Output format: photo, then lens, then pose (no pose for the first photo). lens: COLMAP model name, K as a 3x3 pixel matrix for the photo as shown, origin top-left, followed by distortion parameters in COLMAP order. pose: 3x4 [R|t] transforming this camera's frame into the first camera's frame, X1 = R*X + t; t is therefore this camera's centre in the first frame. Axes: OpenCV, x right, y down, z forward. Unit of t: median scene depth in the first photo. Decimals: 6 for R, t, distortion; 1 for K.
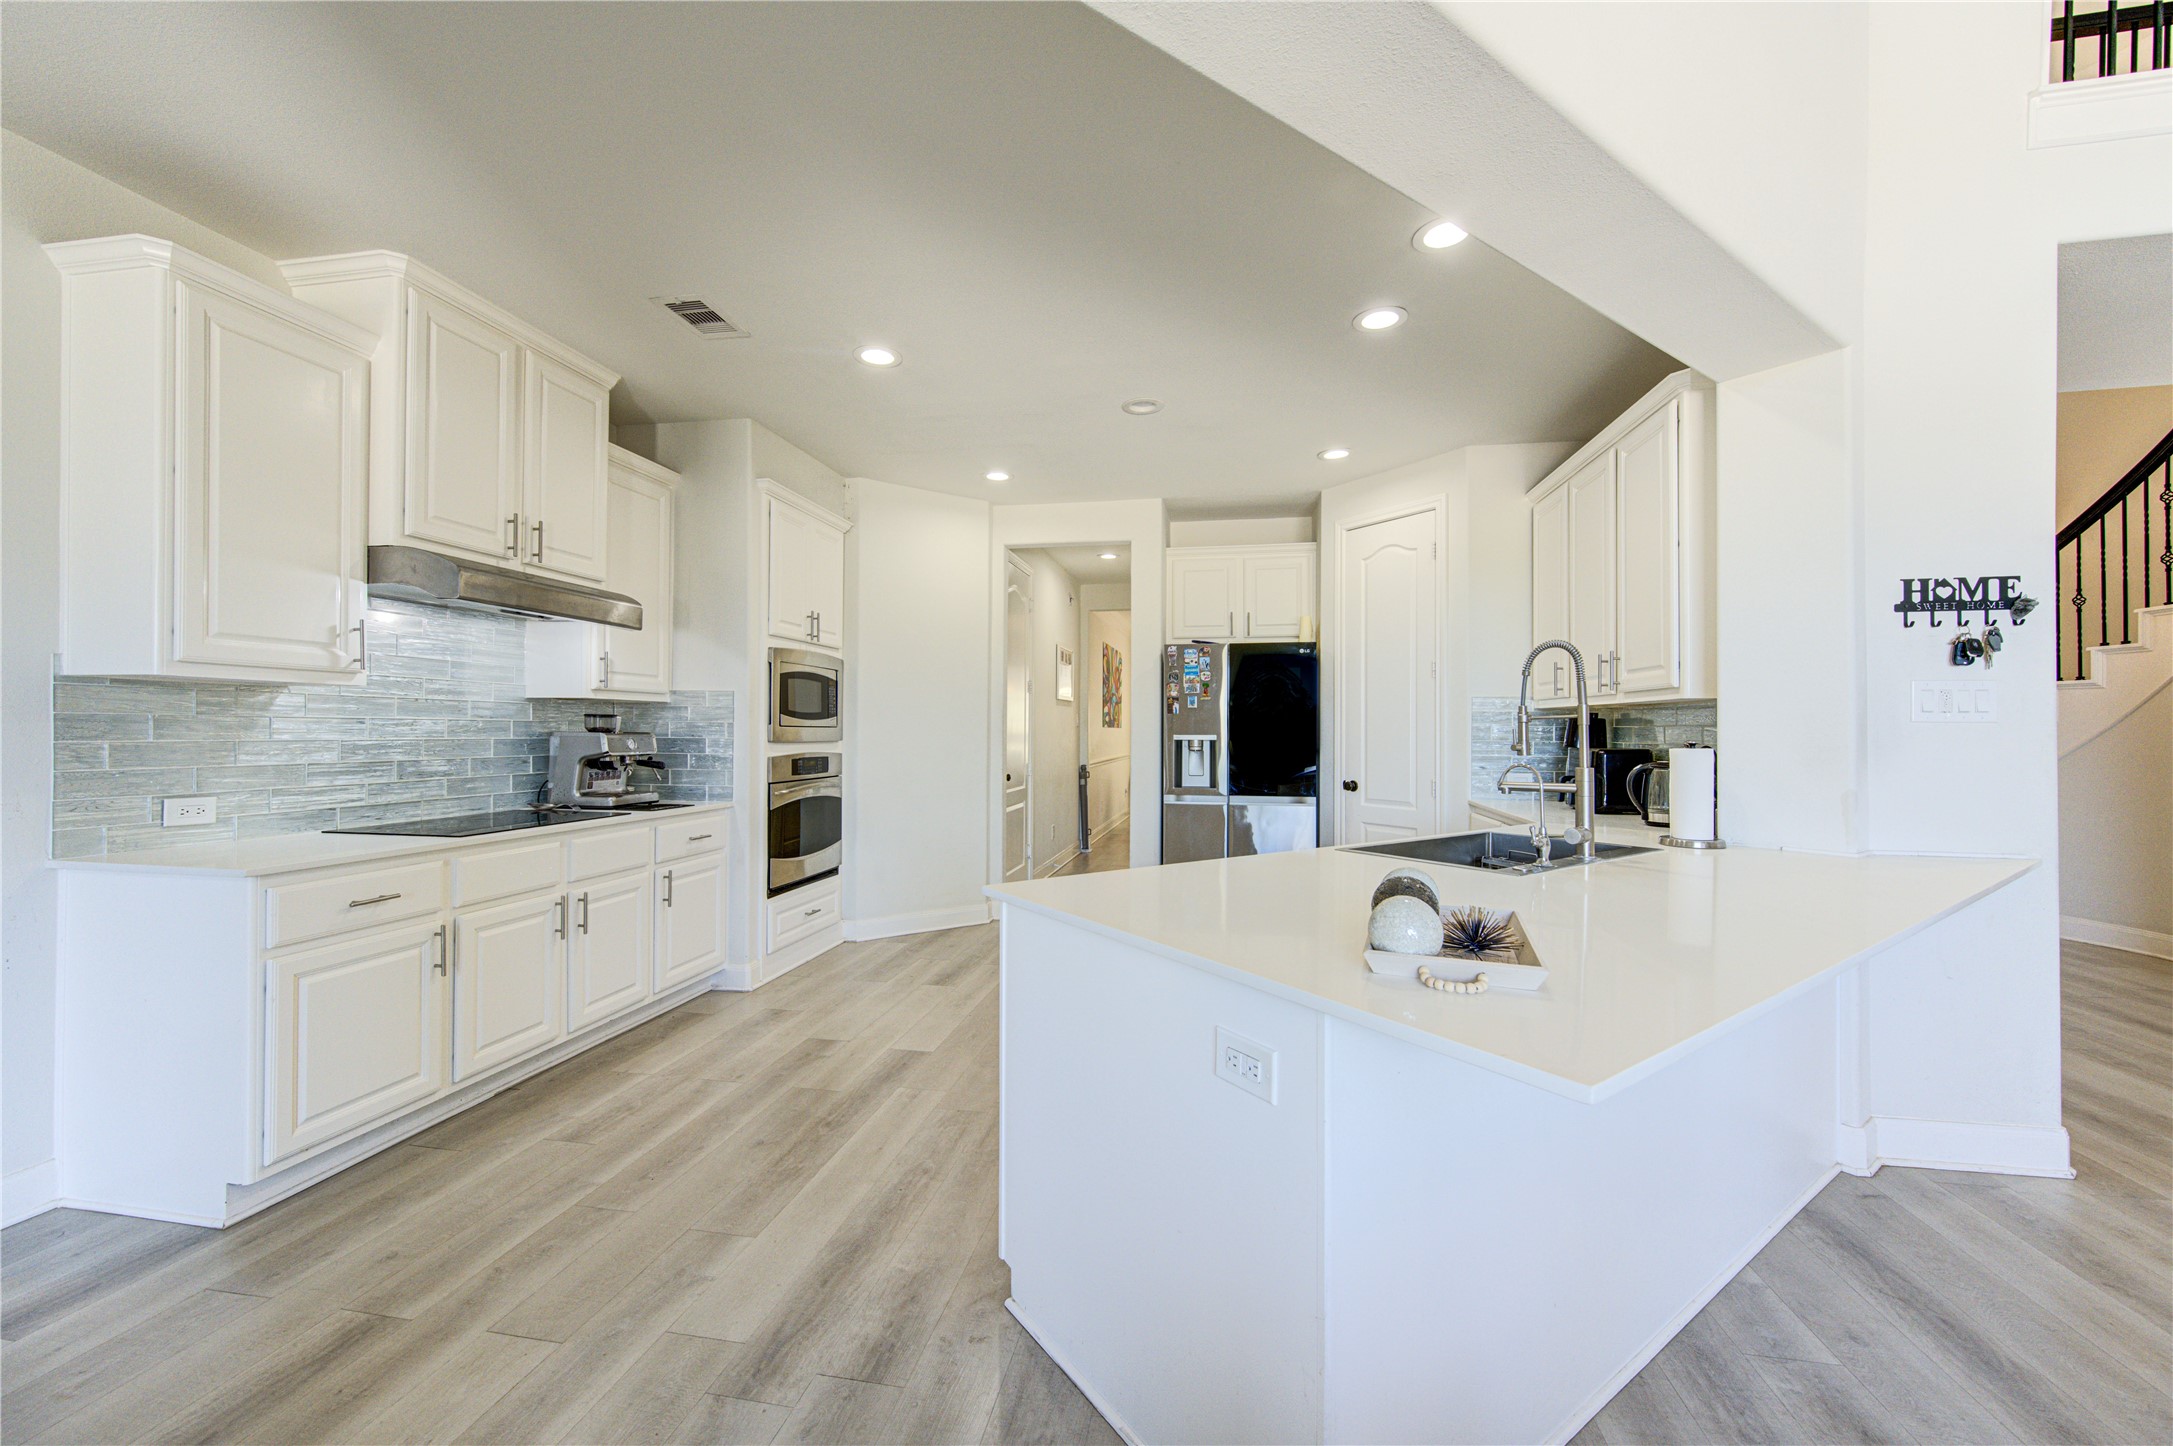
lens RADIAL K [[859.5, 0, 1080.1], [0, 859.5, 722.8], [0, 0, 1]] dist [-0.000469, 0.000309]
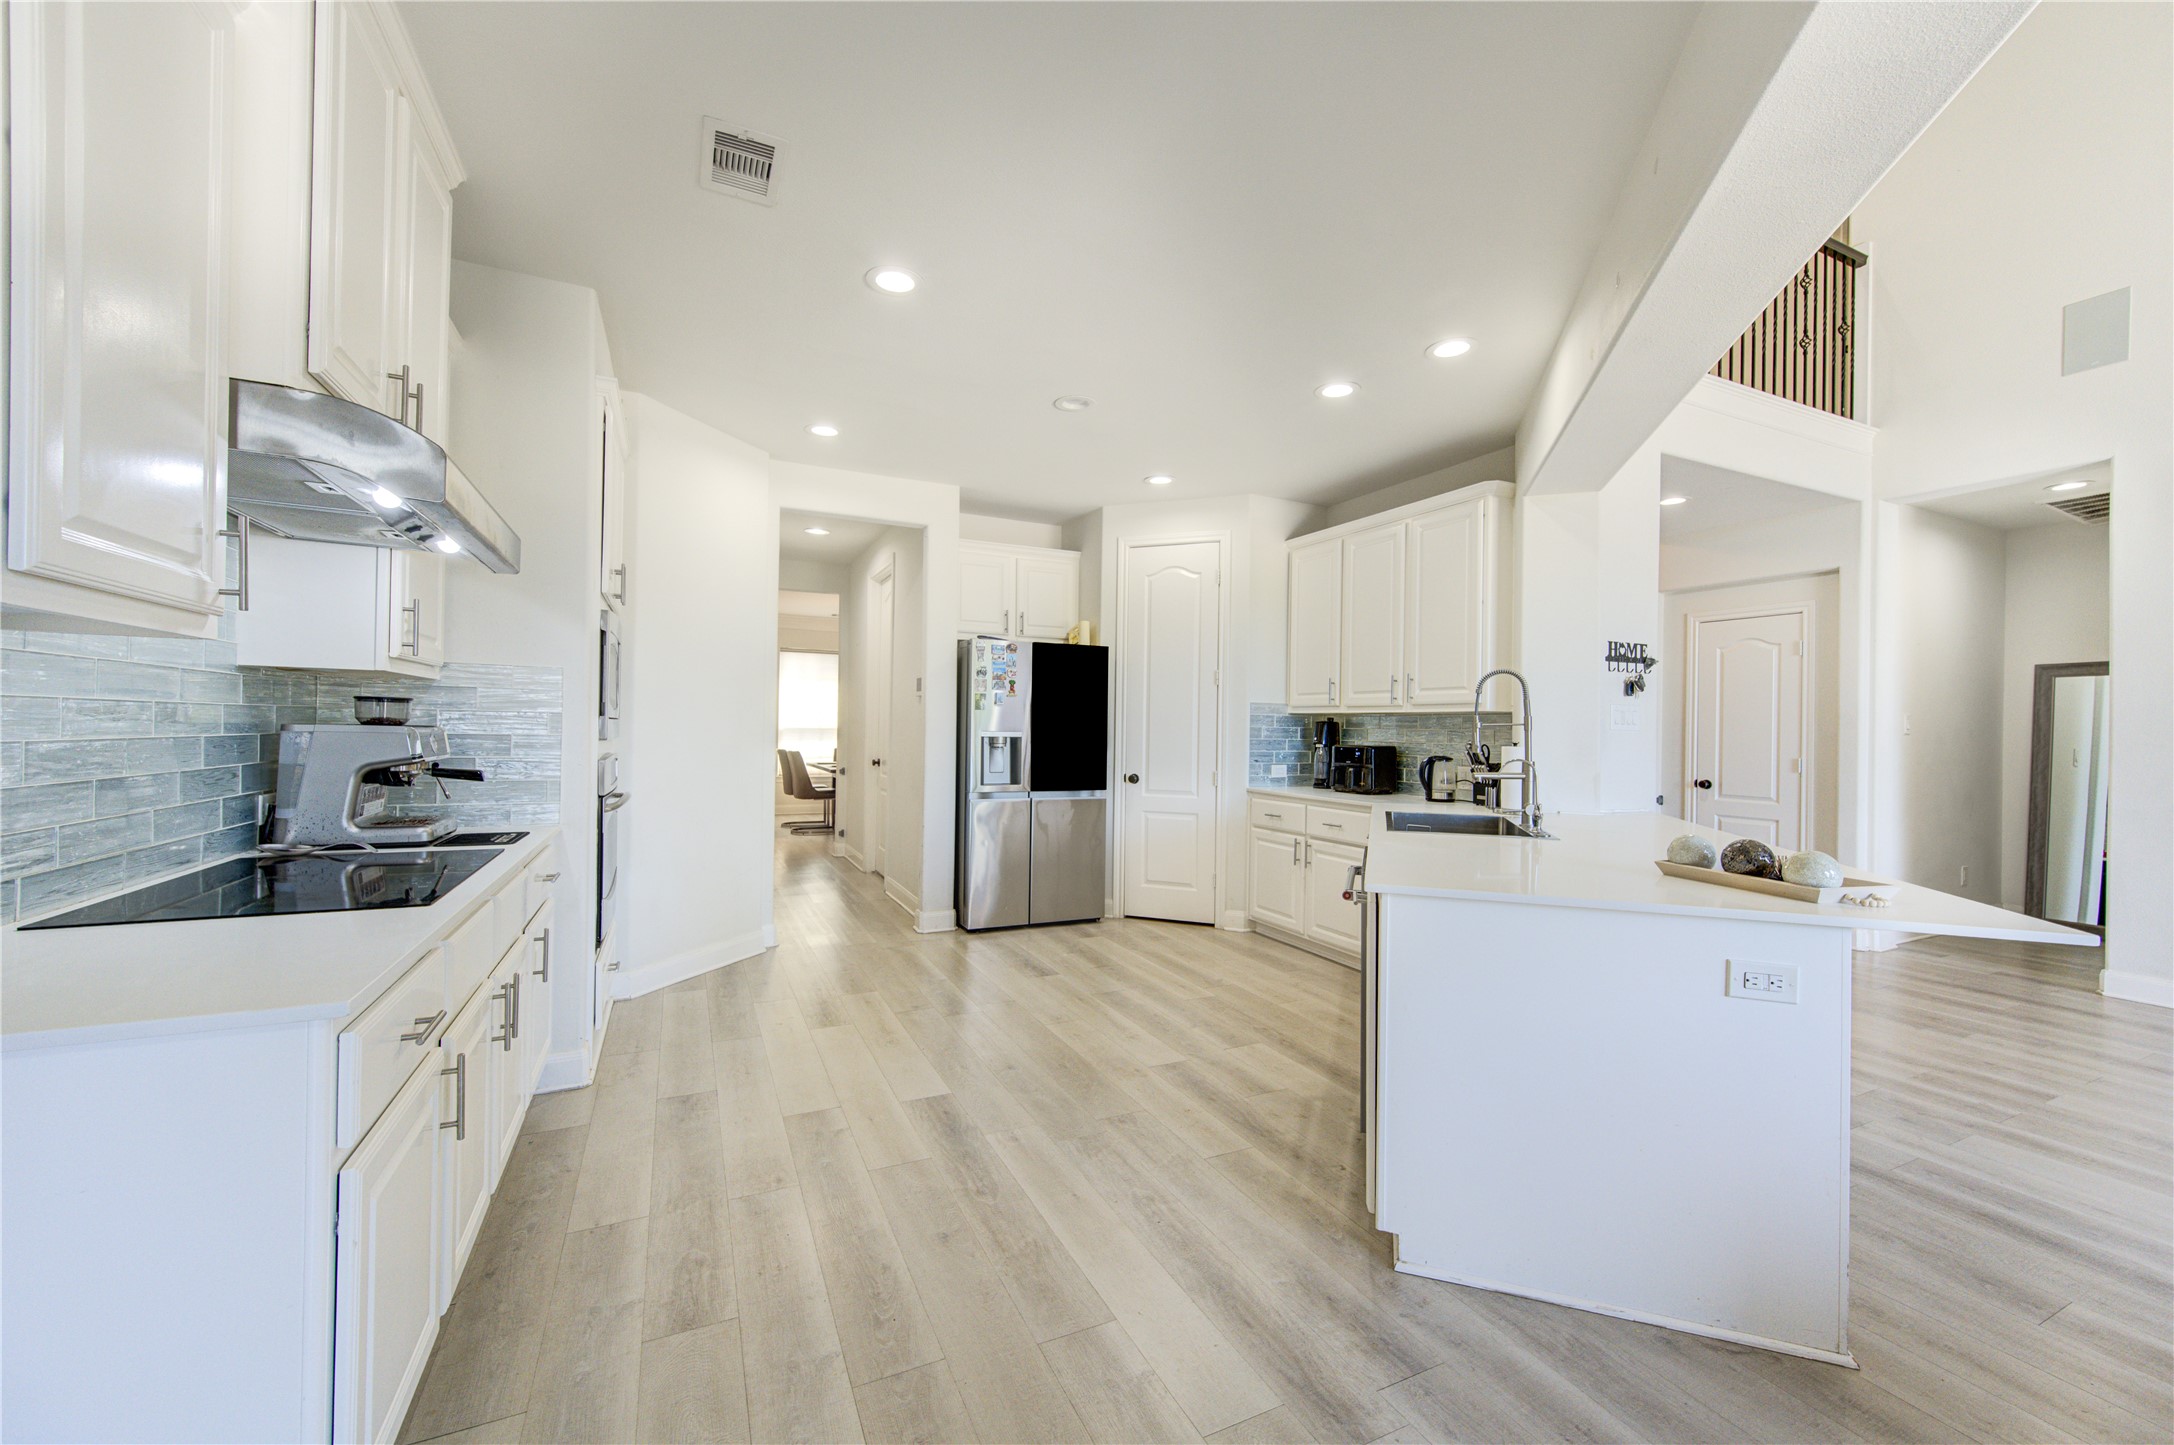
lens RADIAL K [[859.9, 0, 1094.2], [0, 859.9, 728.5], [0, 0, 1]] dist [-0.000469, 0.000309]
pose [[0.803800, 0.007913, 0.594848, -0.524209], [-0.016859, 0.999813, 0.009480, -0.001869], [-0.594661, -0.017649, 0.803783, 0.188089]]
